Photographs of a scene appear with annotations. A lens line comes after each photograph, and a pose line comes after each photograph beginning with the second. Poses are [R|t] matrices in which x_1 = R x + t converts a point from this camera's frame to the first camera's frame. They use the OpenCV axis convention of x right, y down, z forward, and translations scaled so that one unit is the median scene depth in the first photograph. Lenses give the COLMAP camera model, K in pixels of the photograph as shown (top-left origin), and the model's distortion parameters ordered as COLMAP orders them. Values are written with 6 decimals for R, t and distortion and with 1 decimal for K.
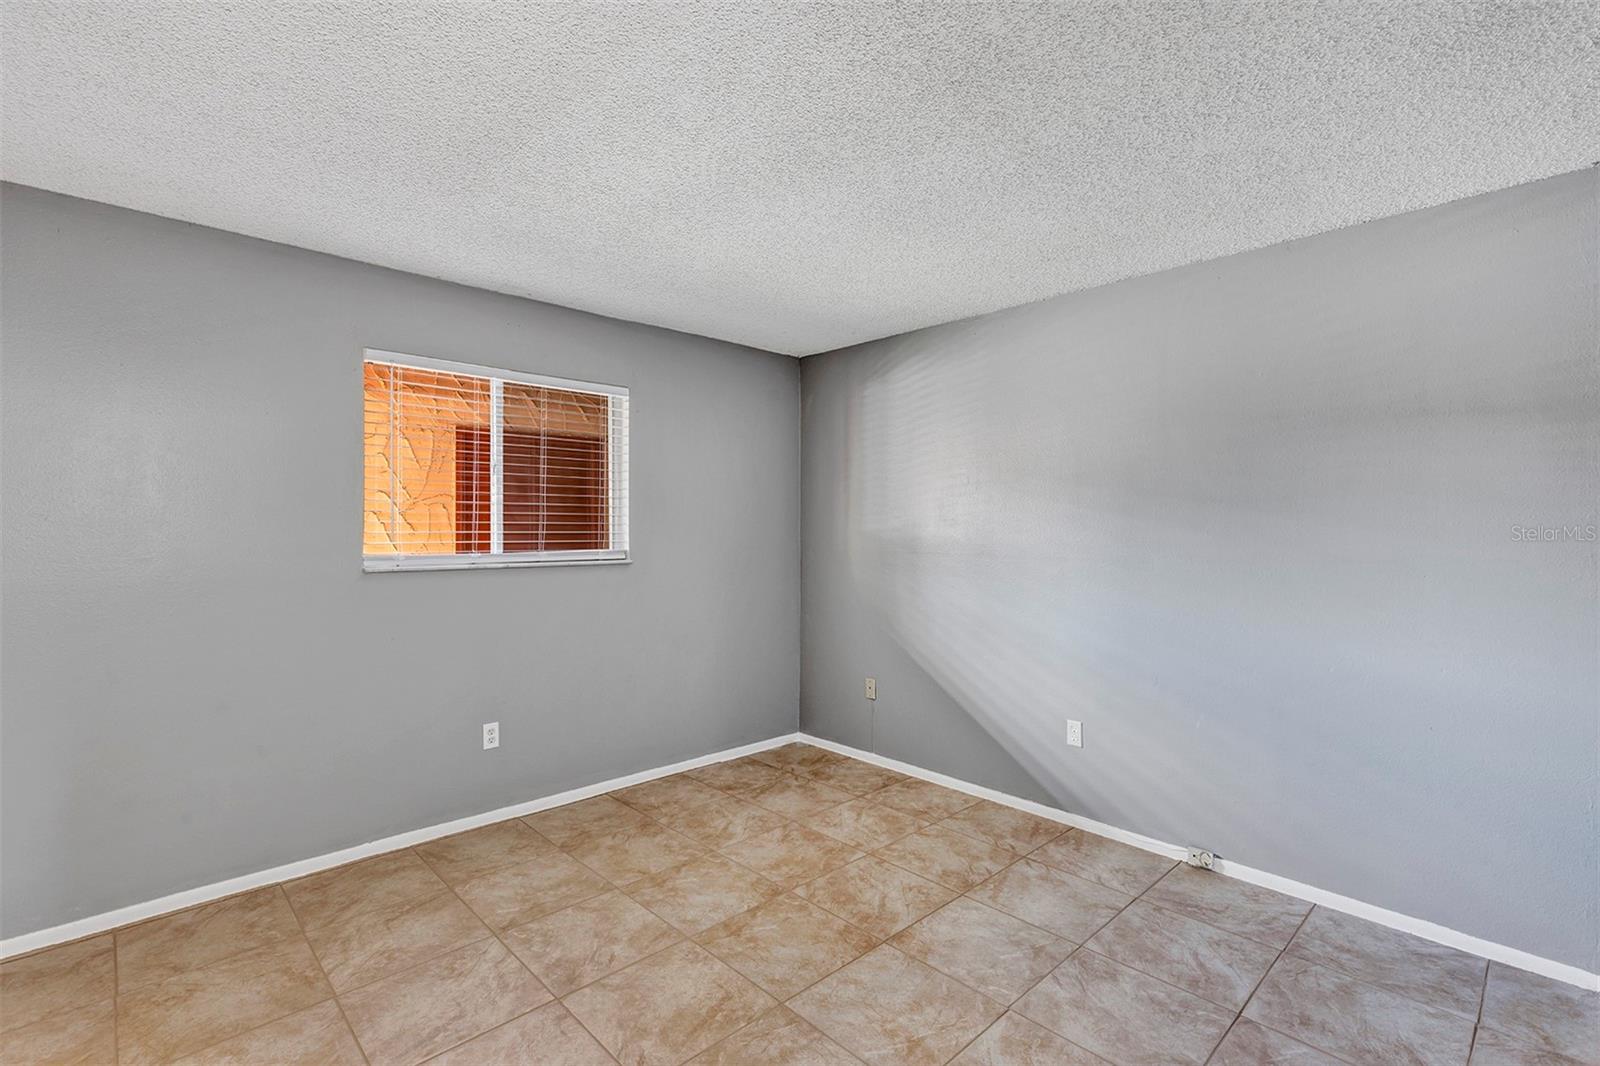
lens RADIAL K [[728.7, 0, 756.6], [0, 728.7, 522.3], [0, 0, 1]] dist [0.008049, 0.000604]
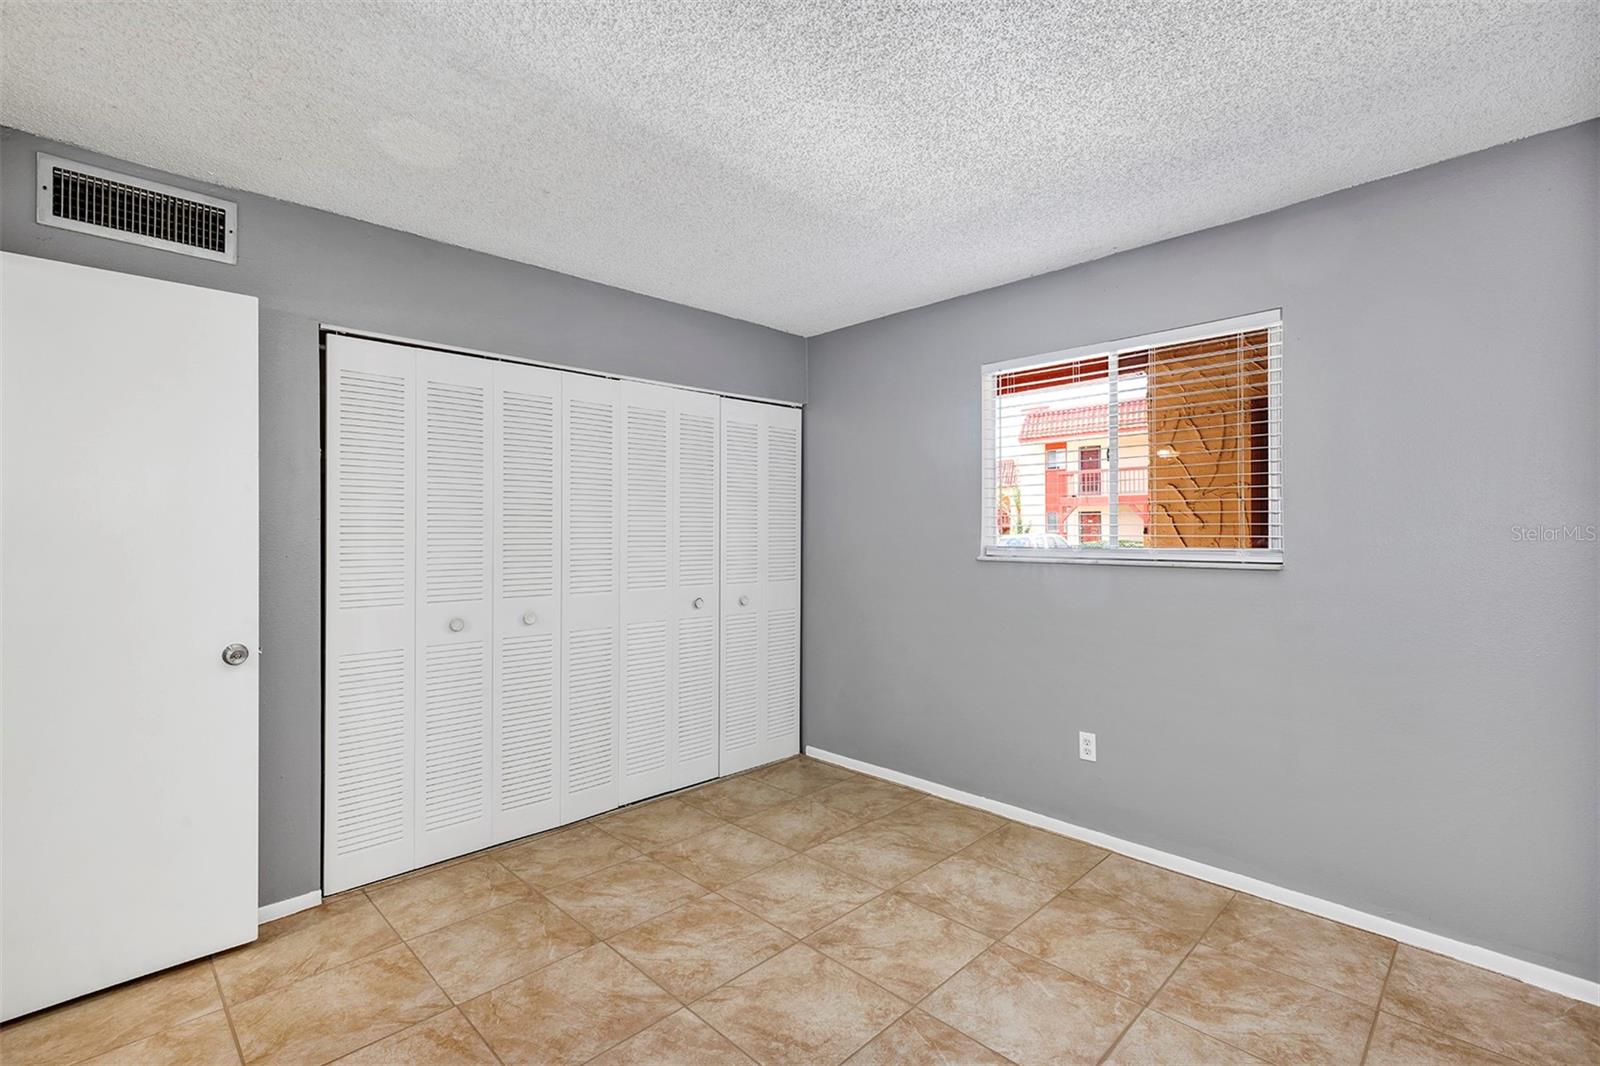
lens RADIAL K [[728.7, 0, 810.3], [0, 728.7, 527.4], [0, 0, 1]] dist [0.008049, 0.000604]
pose [[0.055528, -0.001724, -0.998456, 0.605979], [0.015155, 0.999885, -0.000883, 0.014230], [0.998342, -0.015082, 0.055548, 0.688671]]
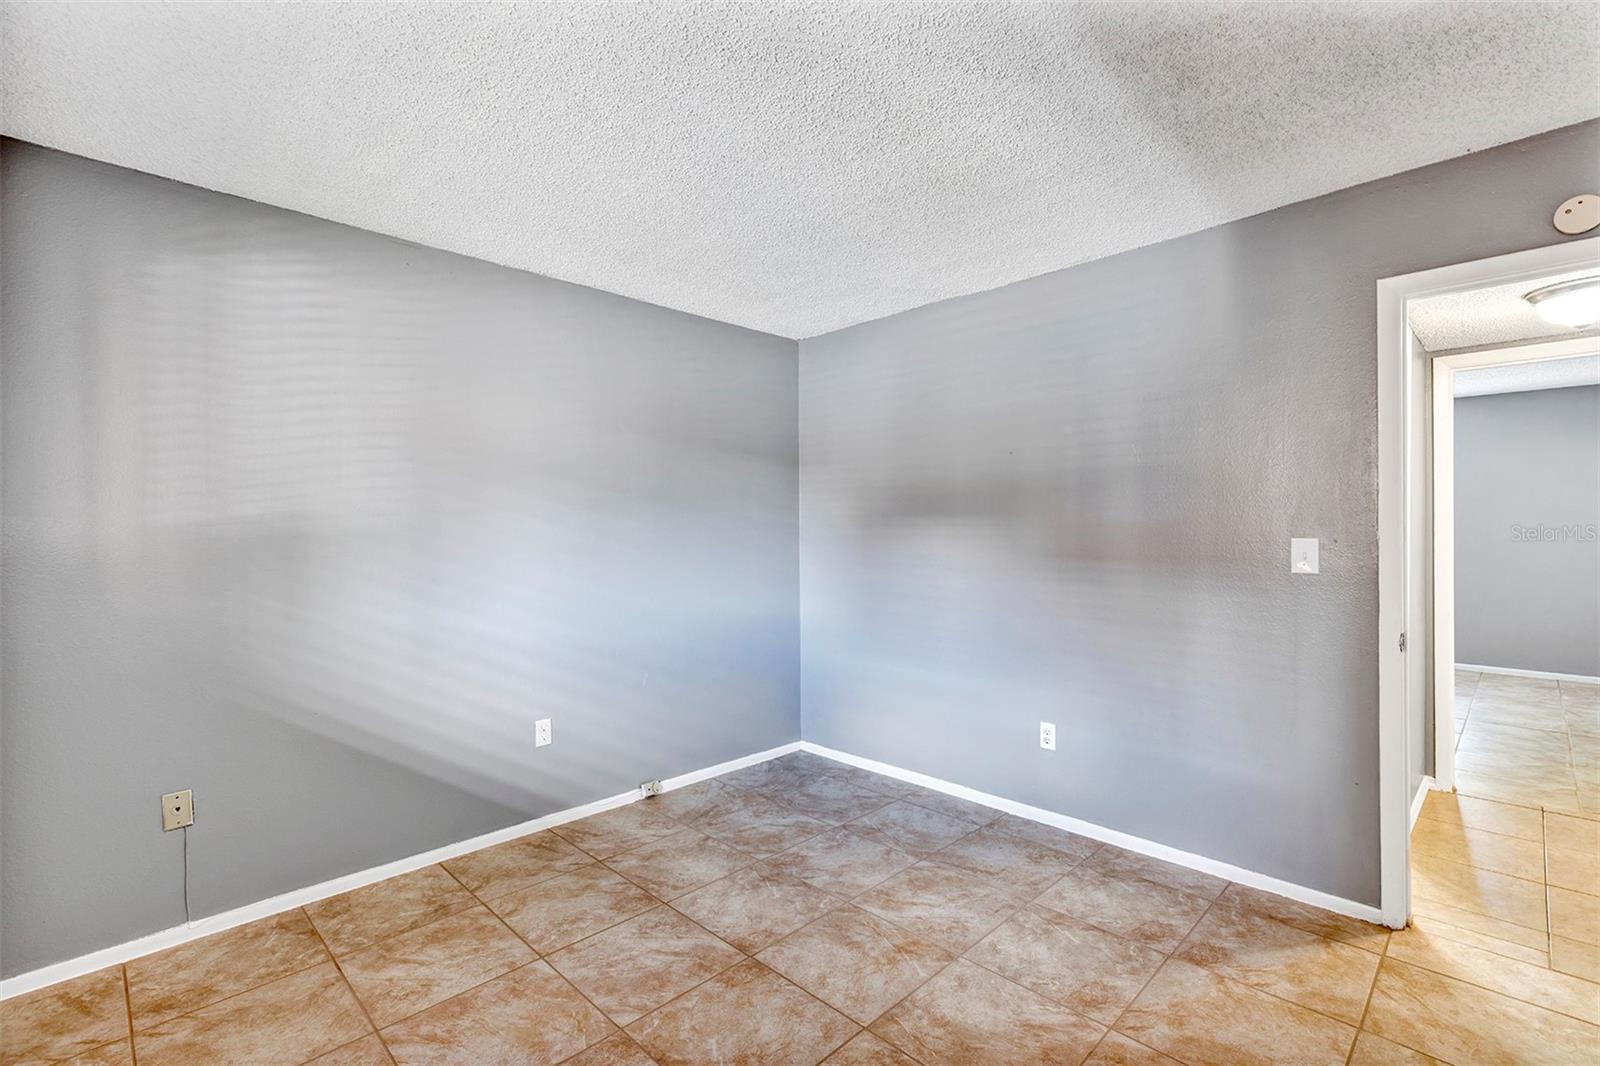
lens RADIAL K [[728.7, 0, 825.3], [0, 728.7, 536.6], [0, 0, 1]] dist [0.008049, 0.000604]
pose [[-0.073353, -0.021023, 0.997084, -0.623240], [-0.004654, 0.999774, 0.020738, 0.007990], [-0.997295, -0.003119, -0.073434, 0.793885]]
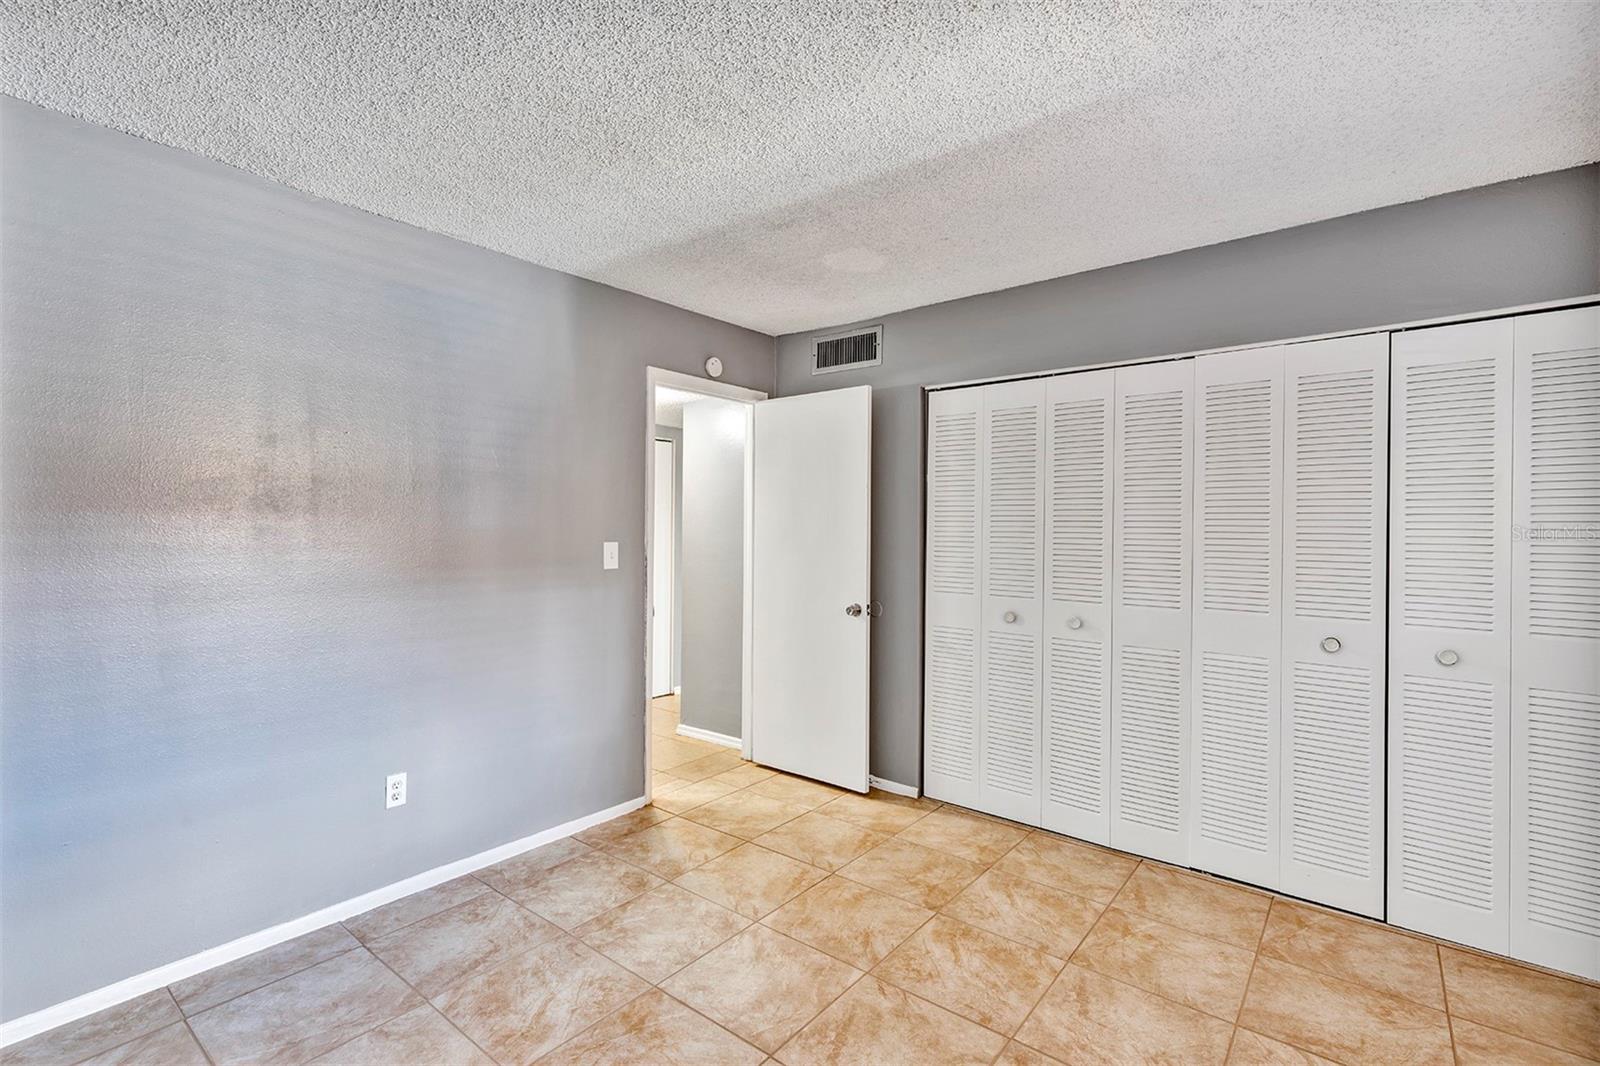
lens RADIAL K [[728.7, 0, 784.3], [0, 728.7, 532.5], [0, 0, 1]] dist [0.008049, 0.000604]
pose [[-0.987772, -0.009153, -0.155636, 0.113206], [-0.007580, 0.999914, -0.010696, 0.020485], [0.155721, -0.009386, -0.987757, 1.335774]]
